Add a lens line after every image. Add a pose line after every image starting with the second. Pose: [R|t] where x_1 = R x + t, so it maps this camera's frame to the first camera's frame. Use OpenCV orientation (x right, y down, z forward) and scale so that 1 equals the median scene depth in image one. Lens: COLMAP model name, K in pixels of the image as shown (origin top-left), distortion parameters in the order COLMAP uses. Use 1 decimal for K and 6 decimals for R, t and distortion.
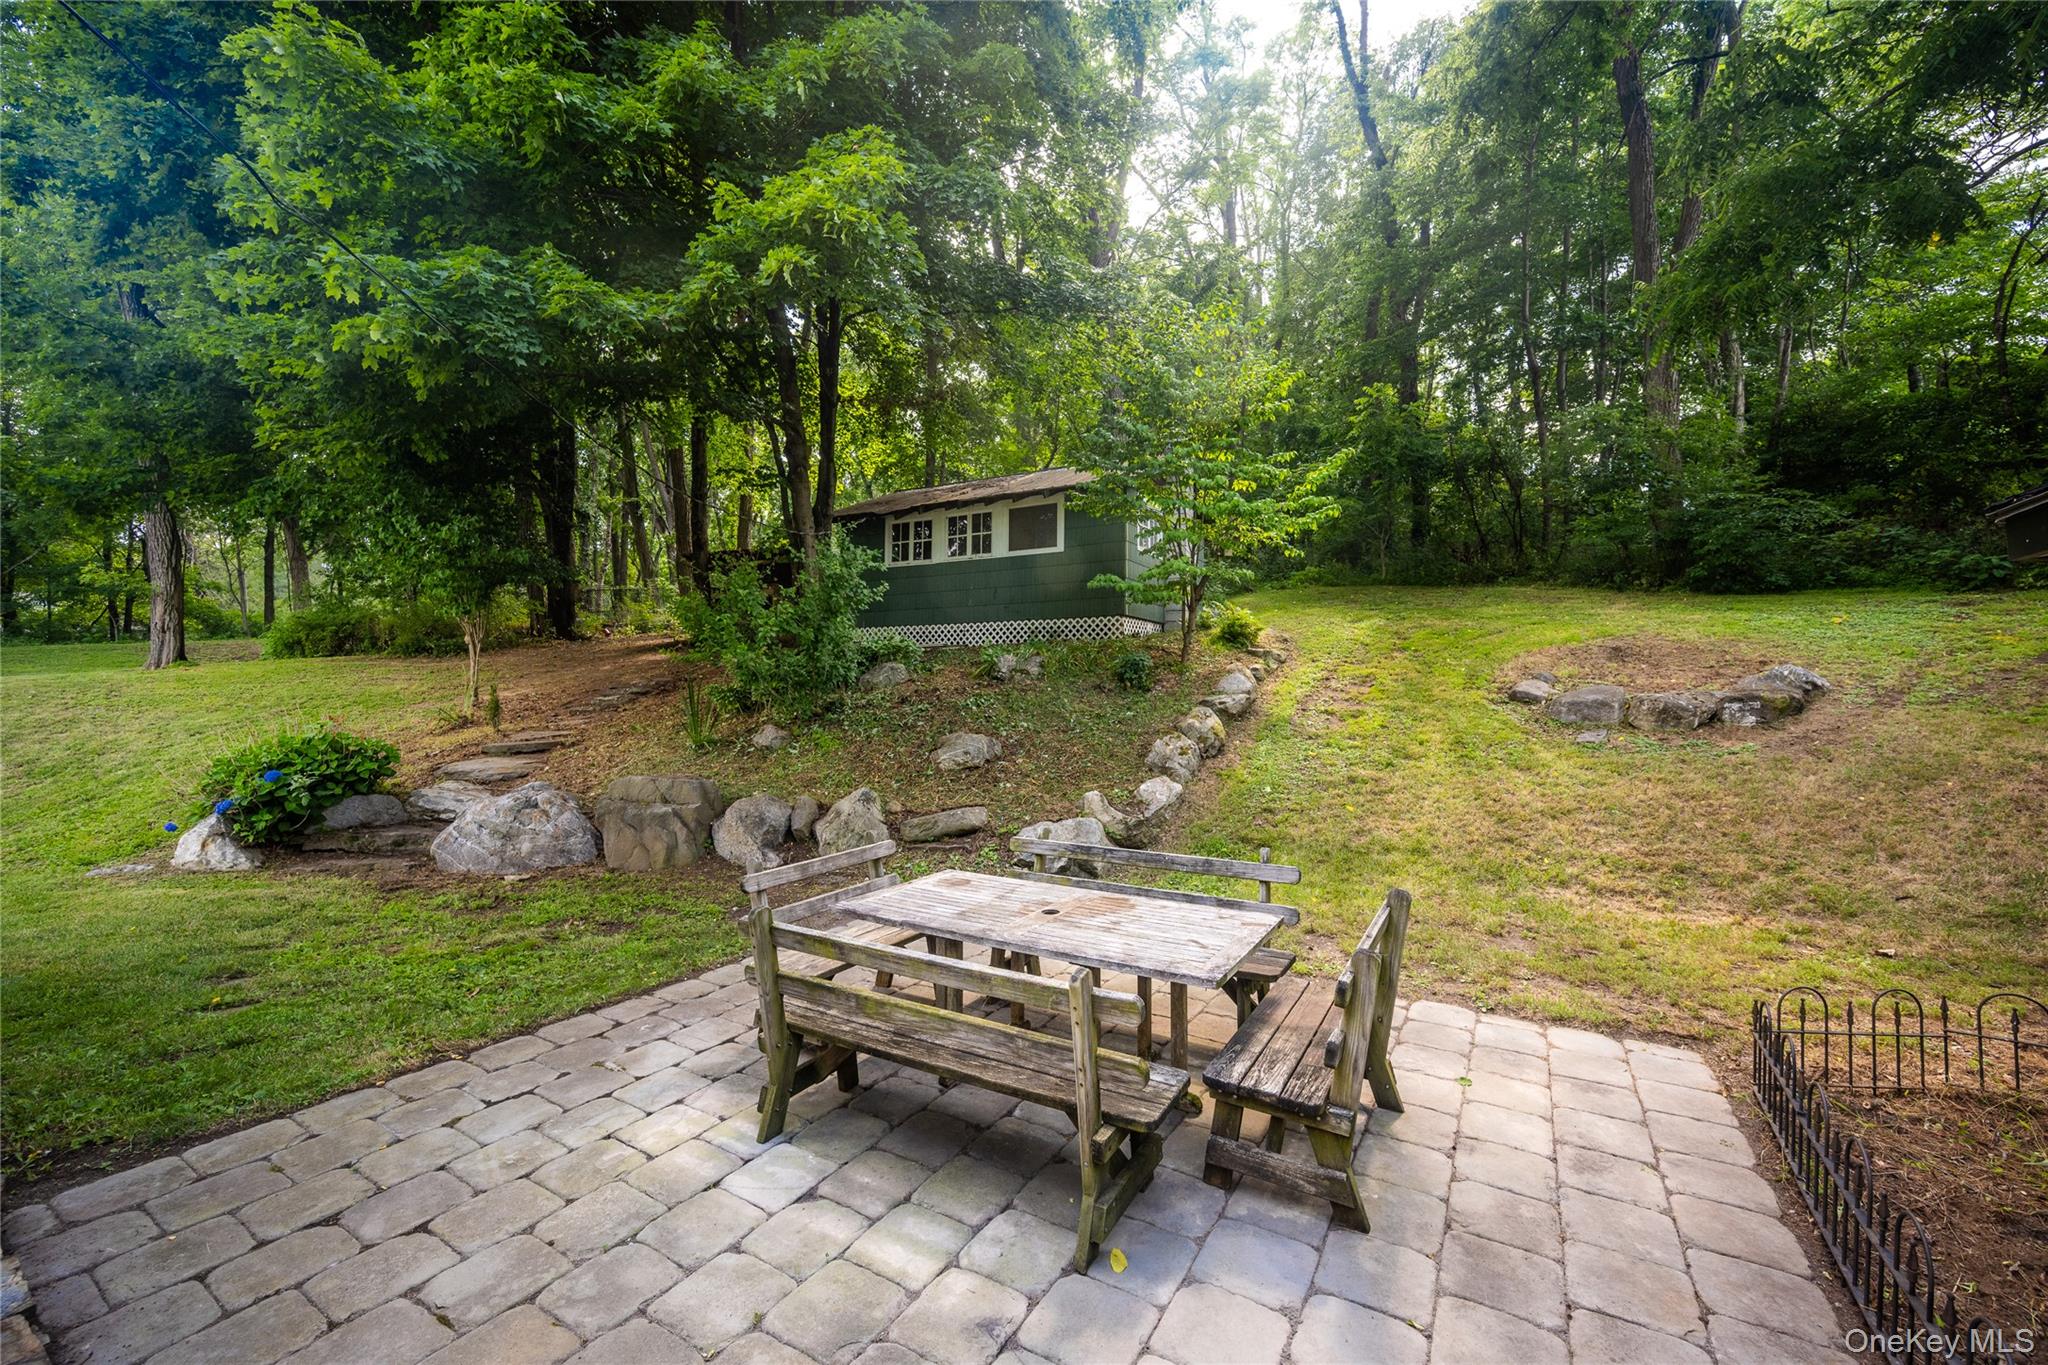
lens RADIAL K [[830.3, 0, 1024.0], [0, 830.3, 682.5], [0, 0, 1]] dist [-0.000763, -0.000093]
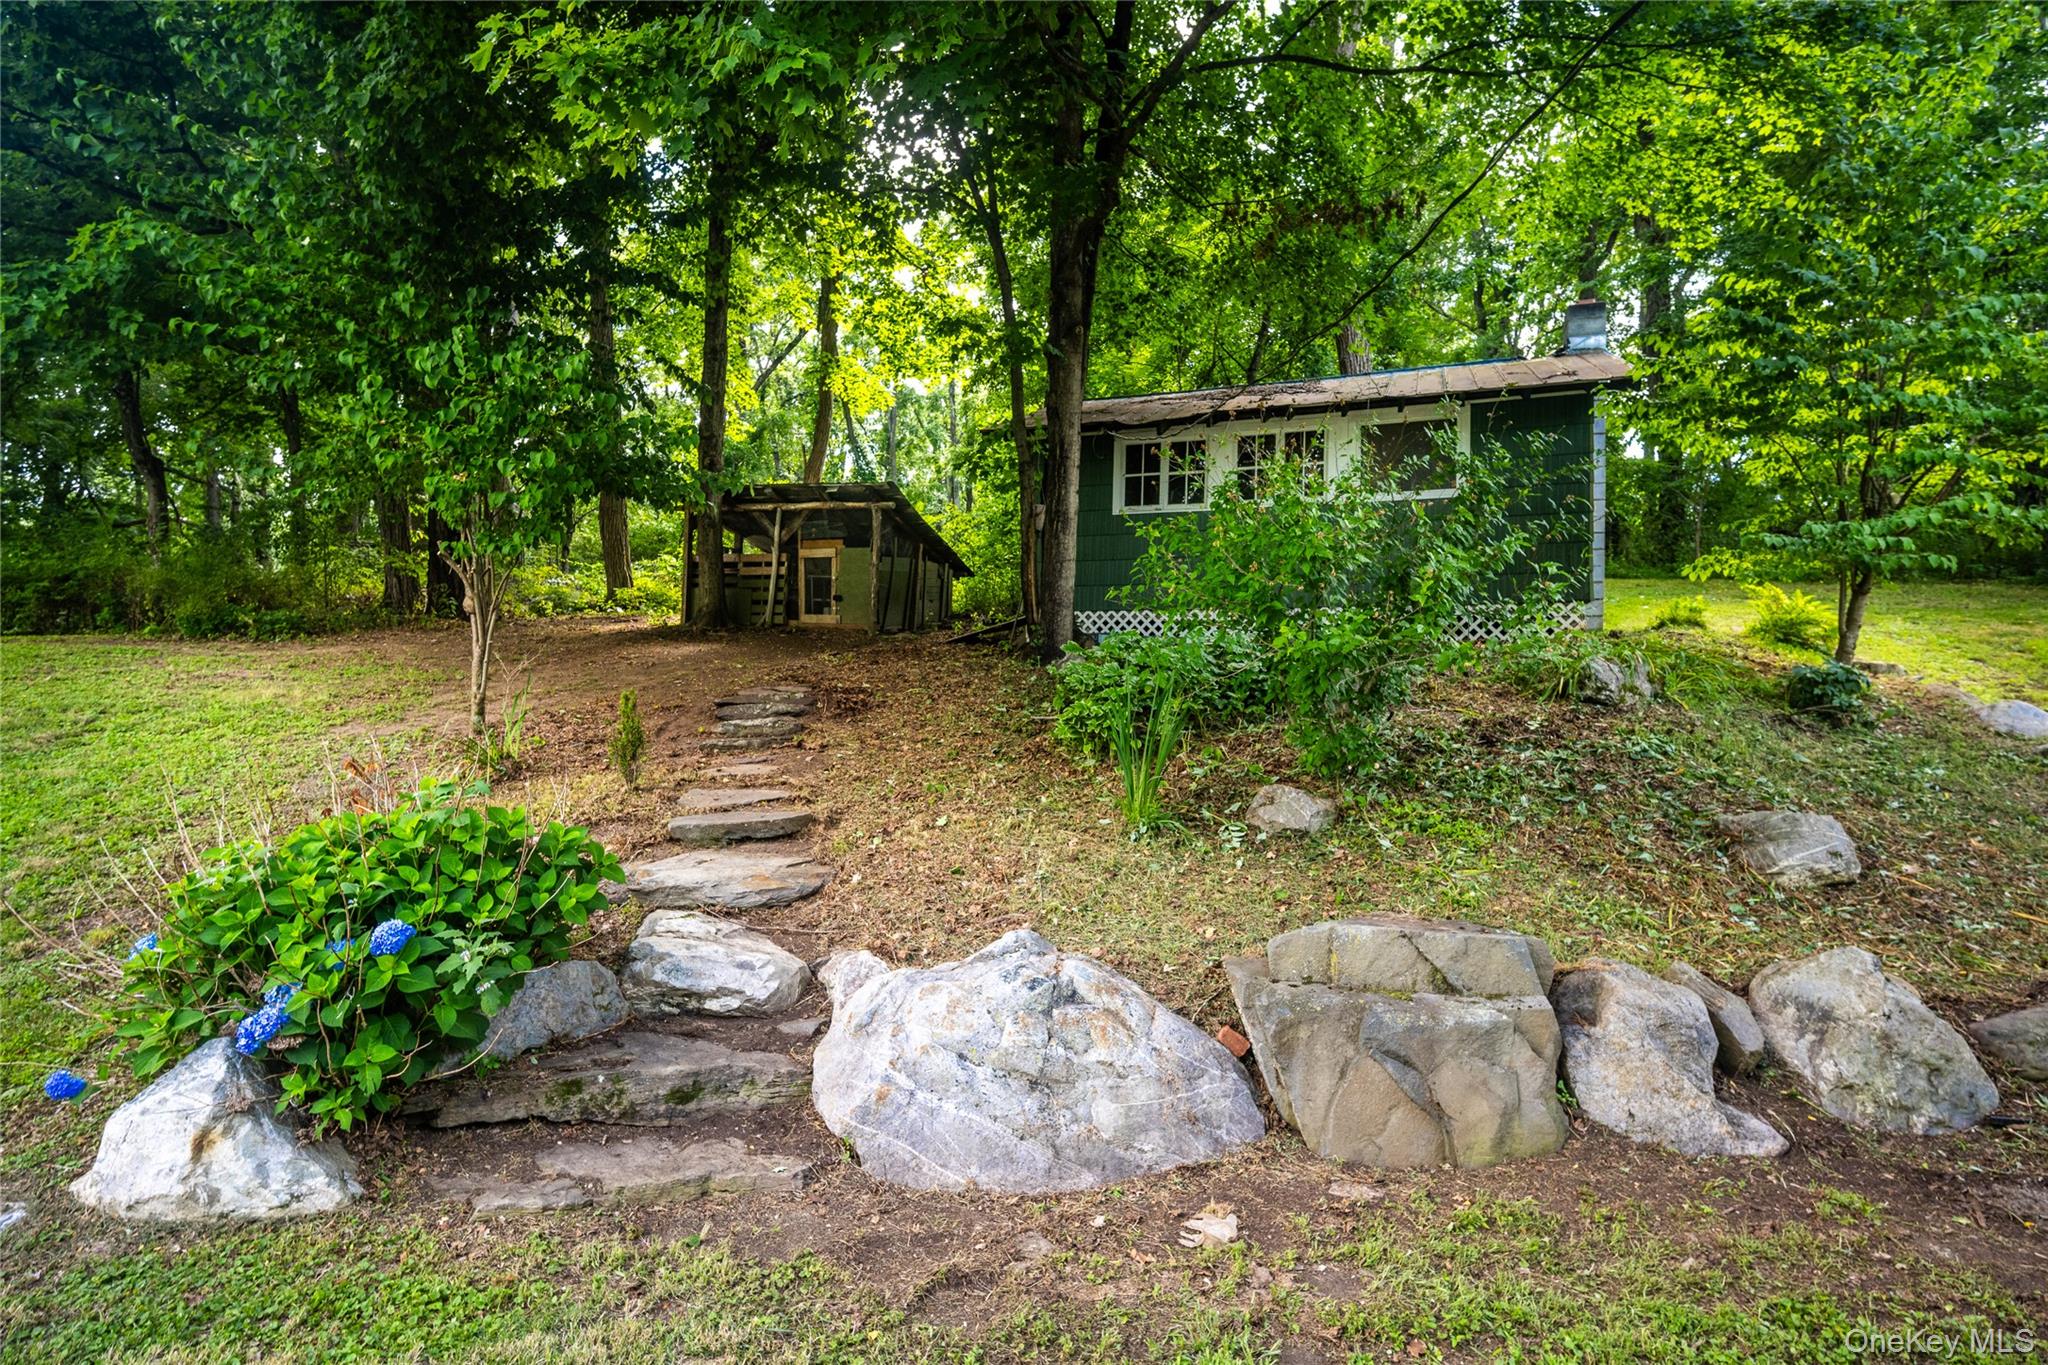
lens RADIAL K [[1047.0, 0, 1024.0], [0, 1047.0, 682.5], [0, 0, 1]] dist [0.003327, 0.000269]
pose [[0.988906, 0.022423, 0.146844, -0.698424], [-0.019703, 0.999607, -0.019950, 0.005451], [-0.147233, 0.016835, 0.988959, 0.500289]]
